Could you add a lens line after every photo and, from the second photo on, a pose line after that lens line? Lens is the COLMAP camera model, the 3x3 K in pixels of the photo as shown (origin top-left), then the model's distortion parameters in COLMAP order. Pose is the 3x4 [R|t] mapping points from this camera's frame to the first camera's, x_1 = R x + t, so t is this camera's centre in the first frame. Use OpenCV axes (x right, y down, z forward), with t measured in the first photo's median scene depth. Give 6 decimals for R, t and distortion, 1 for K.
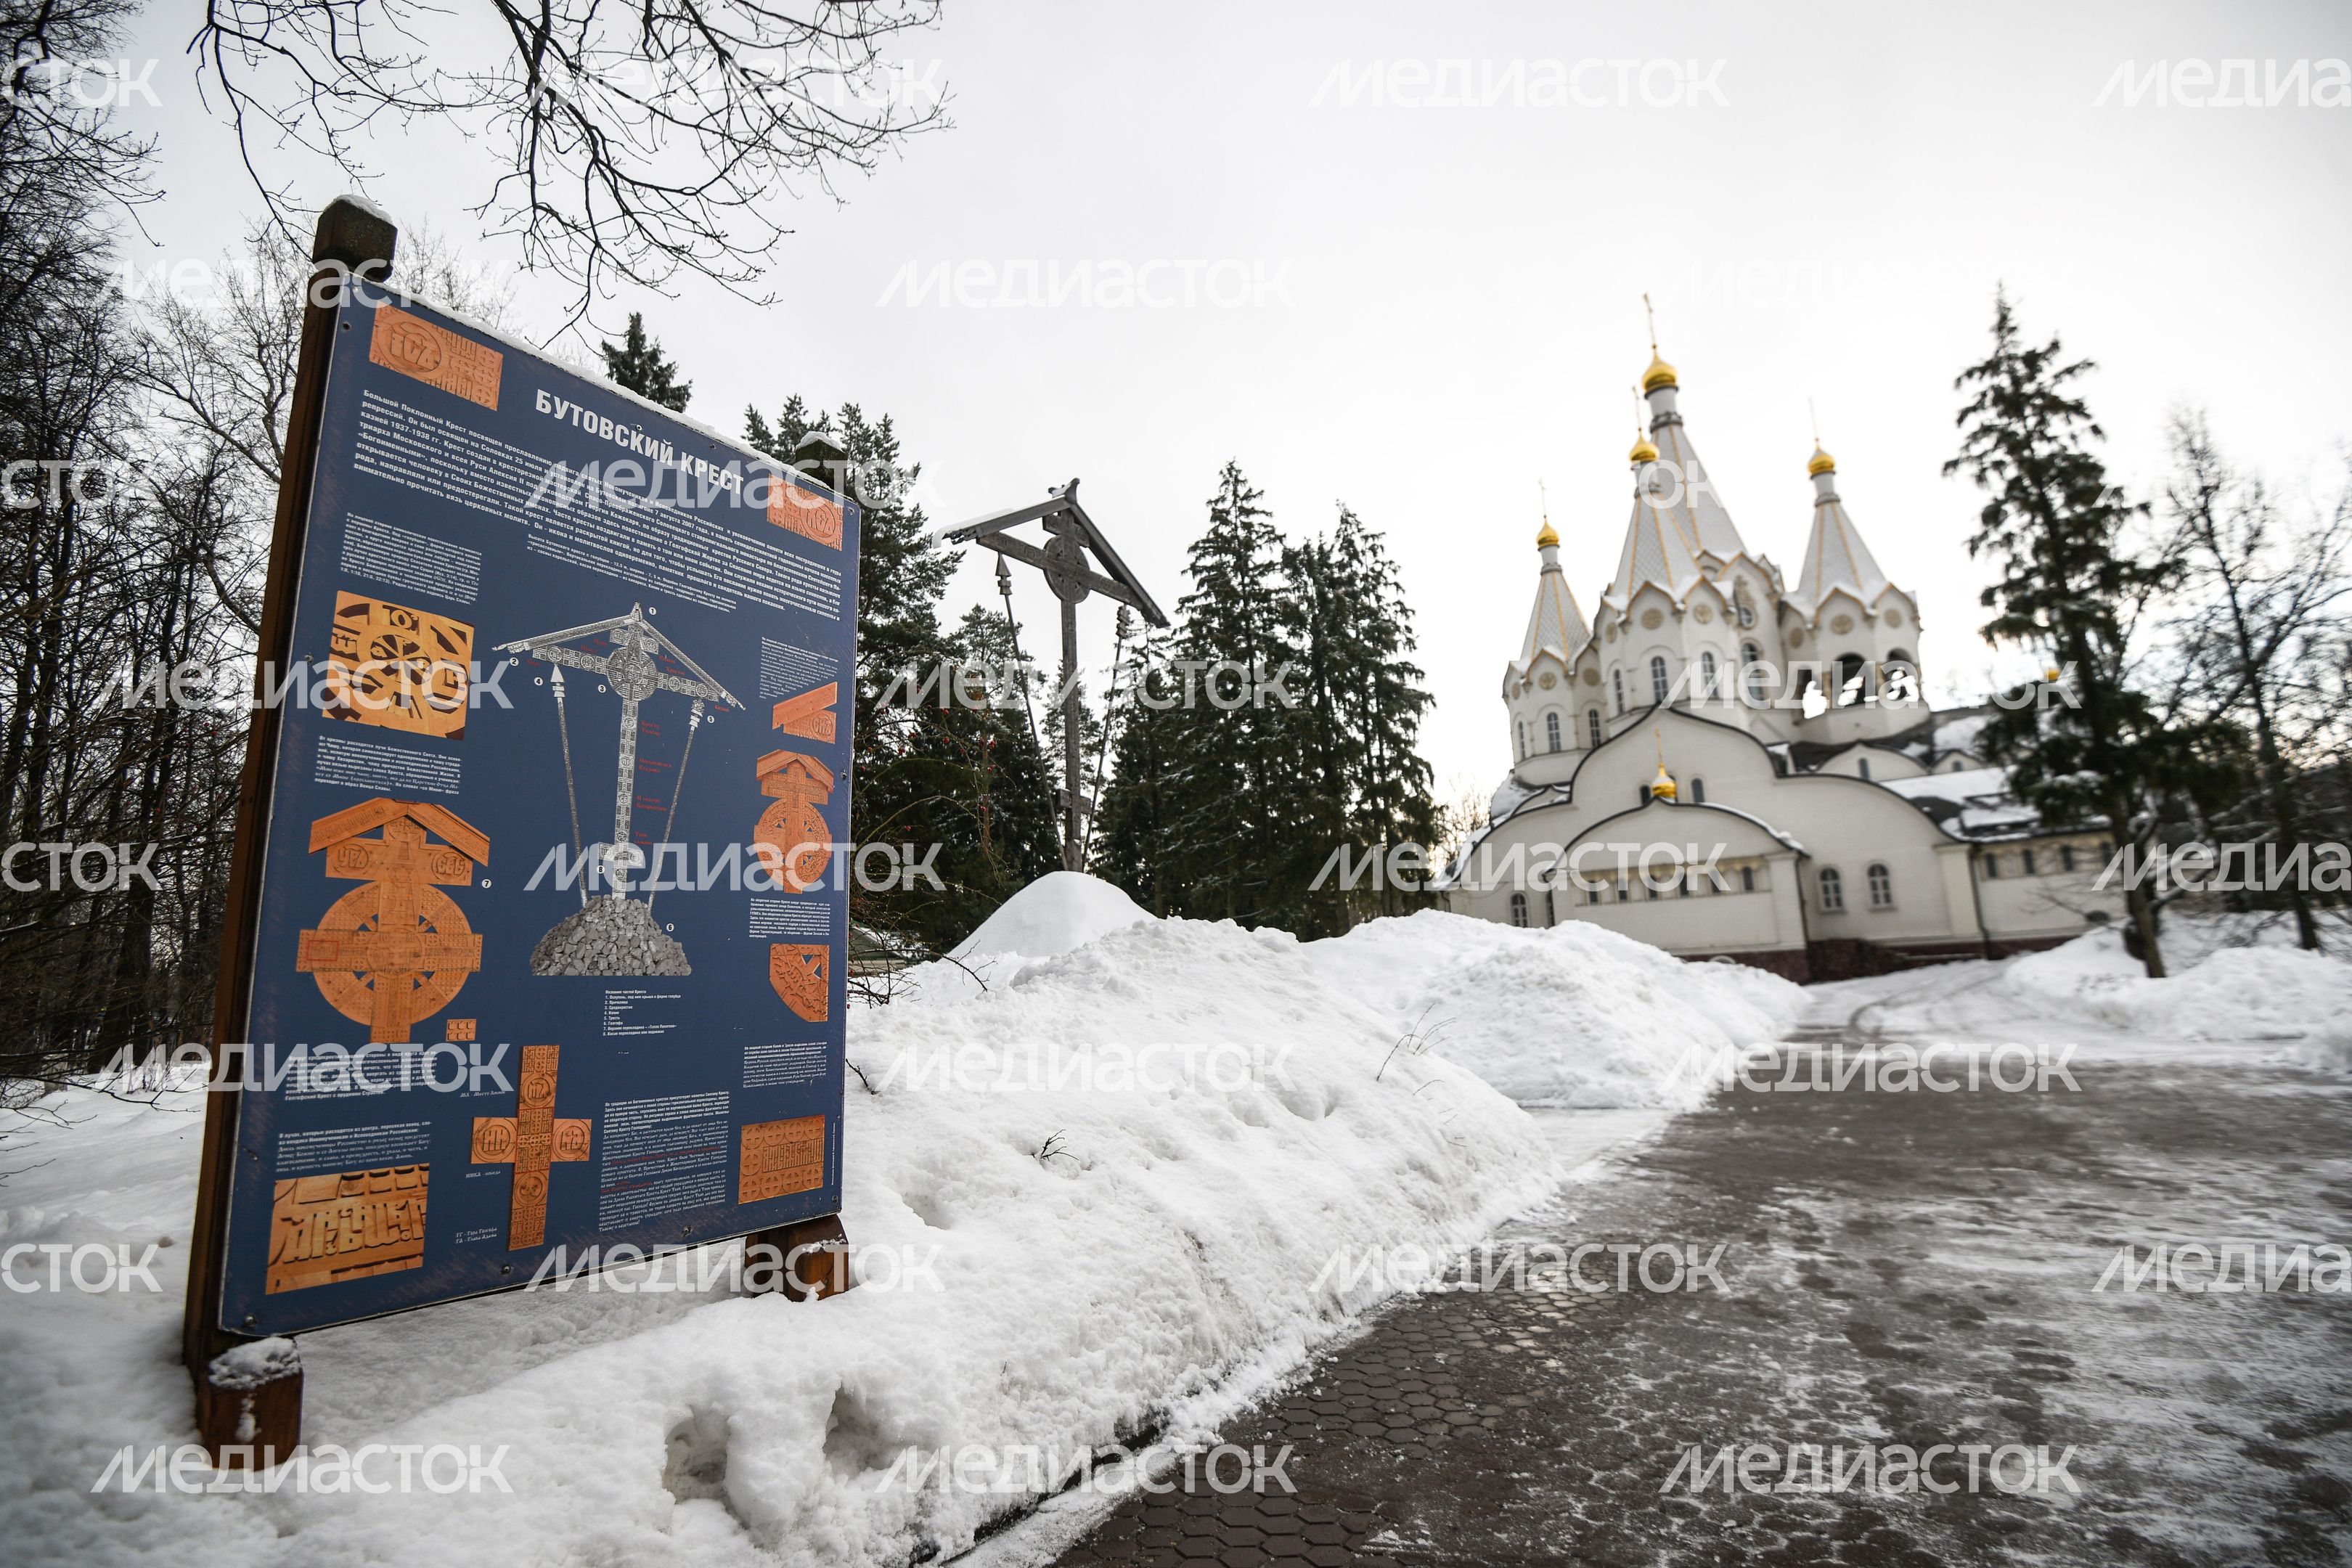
lens RADIAL K [[1087.1, 0, 1191.5], [0, 1087.1, 785.2], [0, 0, 1]] dist [-0.001701, -0.028573]
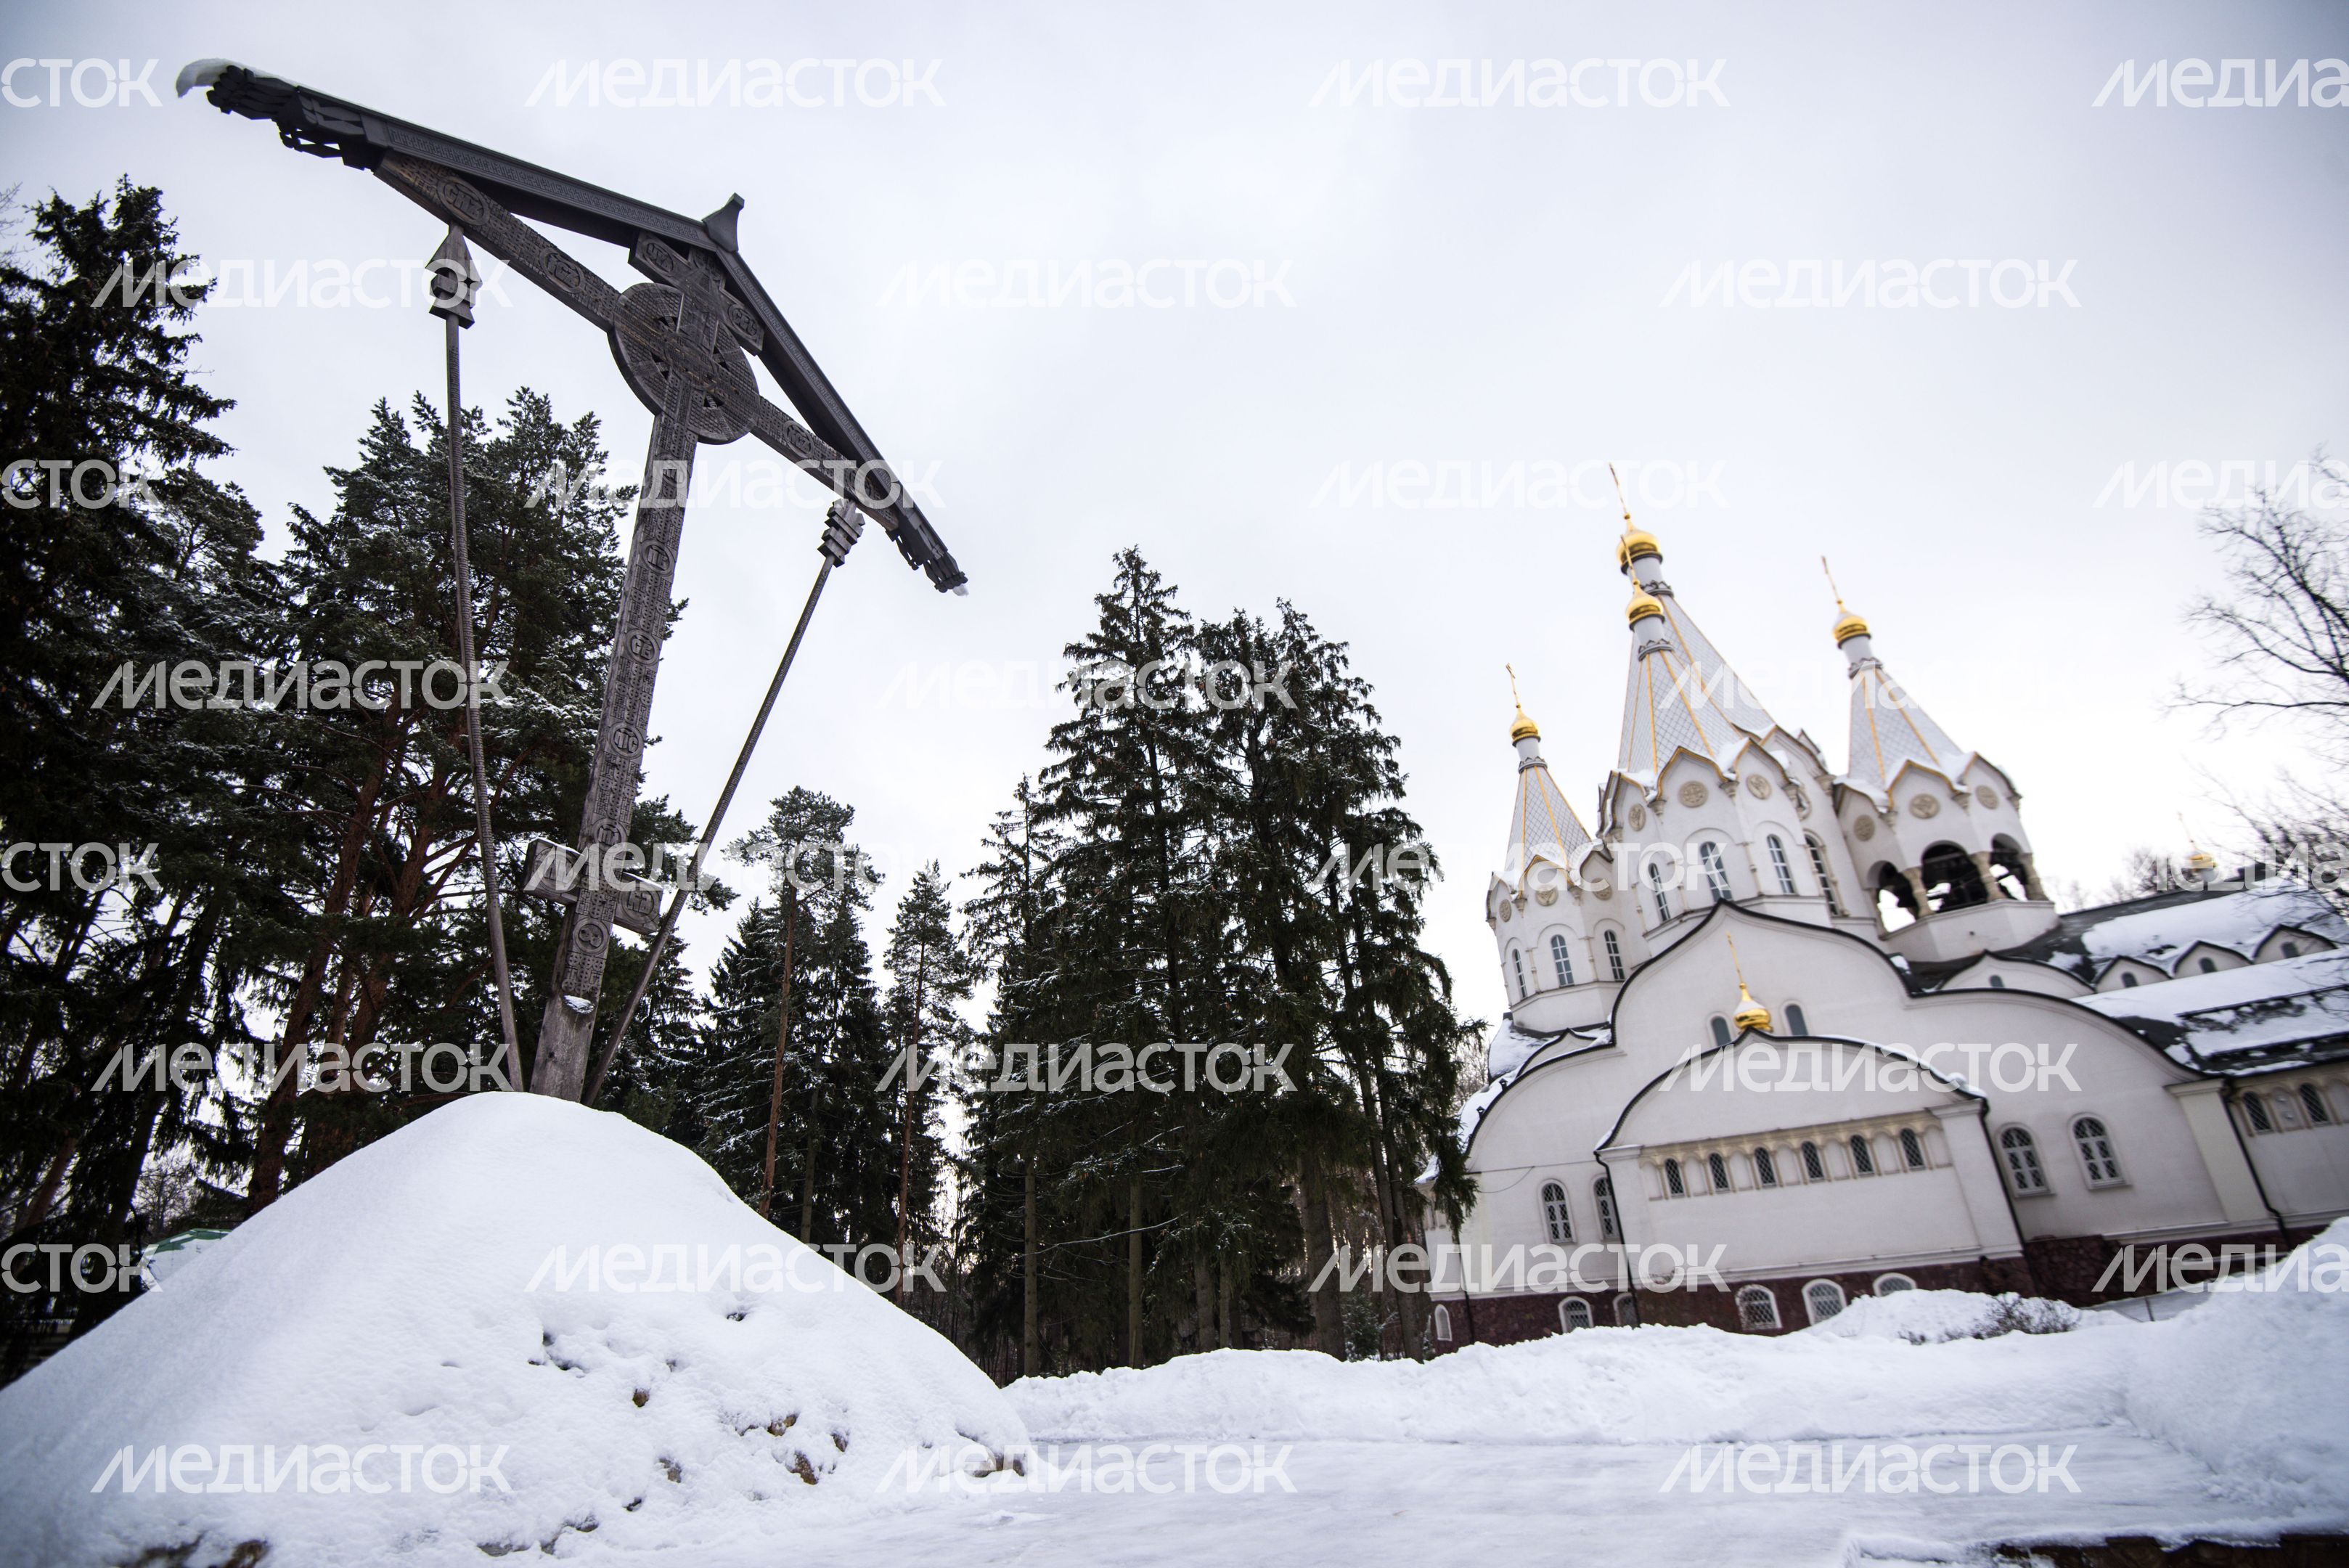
lens RADIAL K [[1085.8, 0, 1190.0], [0, 1085.8, 785.2], [0, 0, 1]] dist [-0.001701, -0.028573]
pose [[0.997915, 0.005257, 0.064325, 0.033751], [0.011776, 0.965111, -0.261577, 0.044583], [-0.063456, 0.261789, 0.963037, 0.383251]]
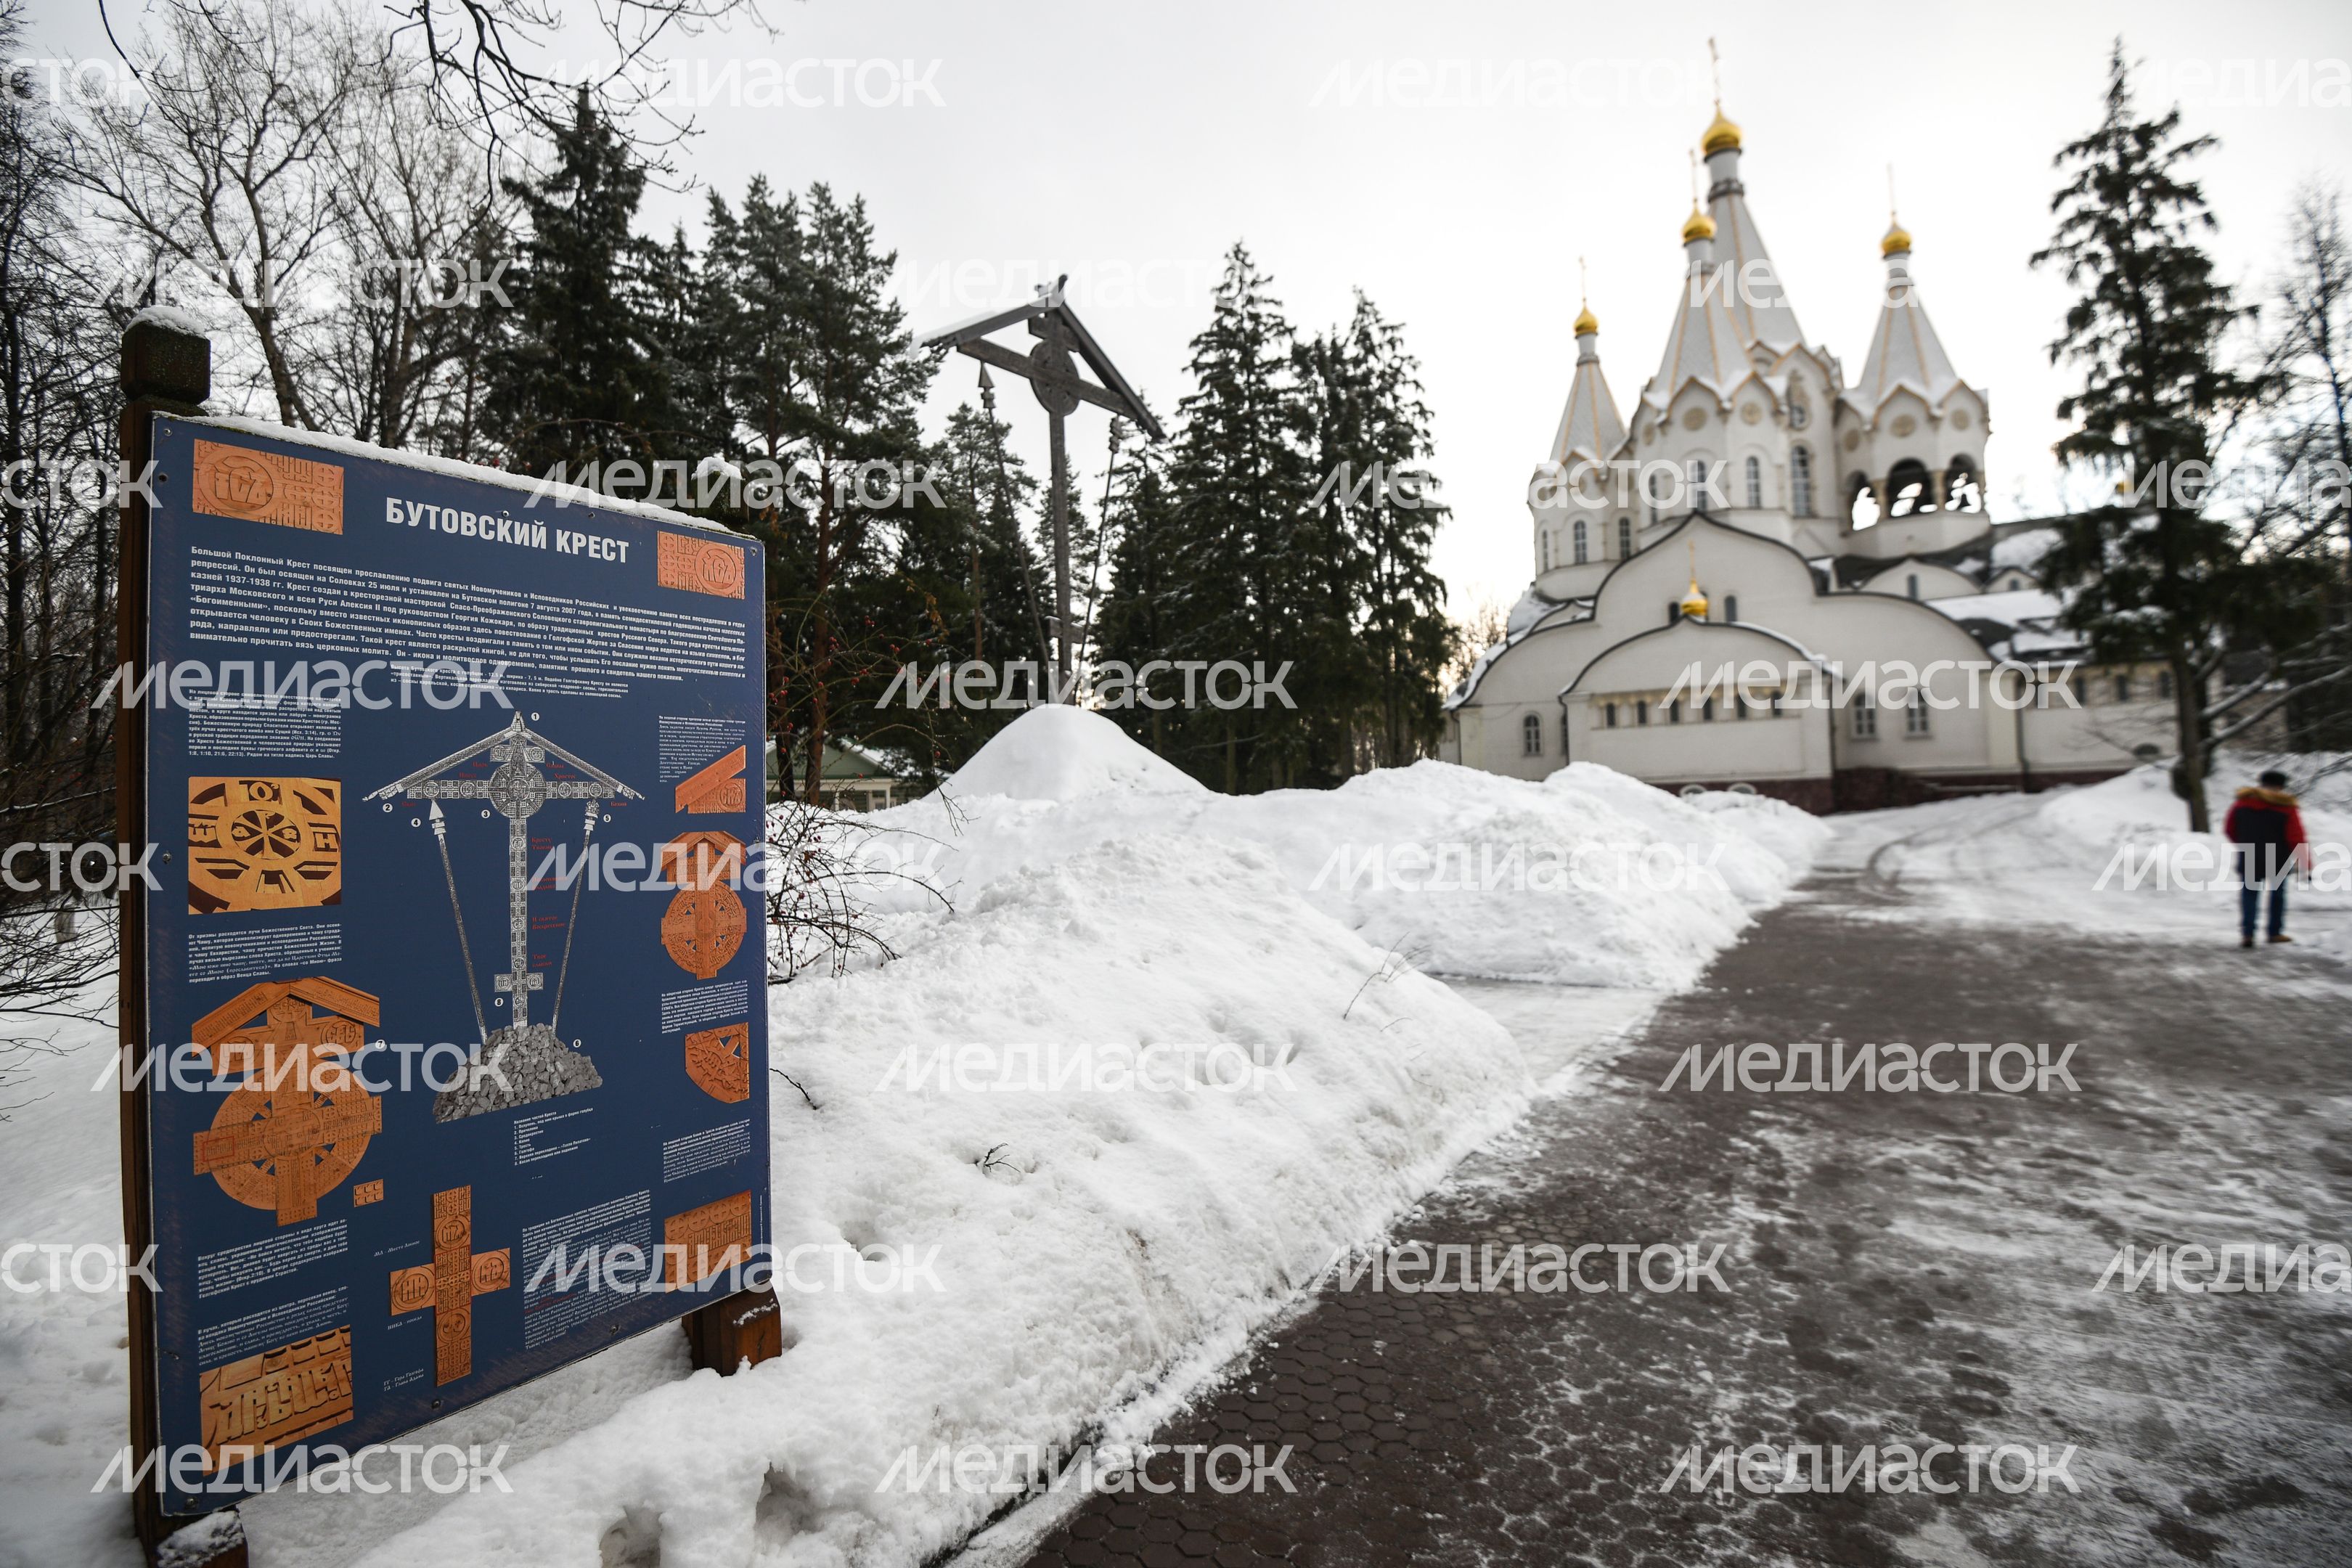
lens RADIAL K [[1128.0, 0, 1150.9], [0, 1128.0, 766.0], [0, 0, 1]] dist [-0.015183, -0.016137]
pose [[0.999262, 0.008452, -0.037471, 0.003619], [-0.002517, 0.987801, 0.155698, -0.012896], [0.038330, -0.155489, 0.987094, 0.002342]]
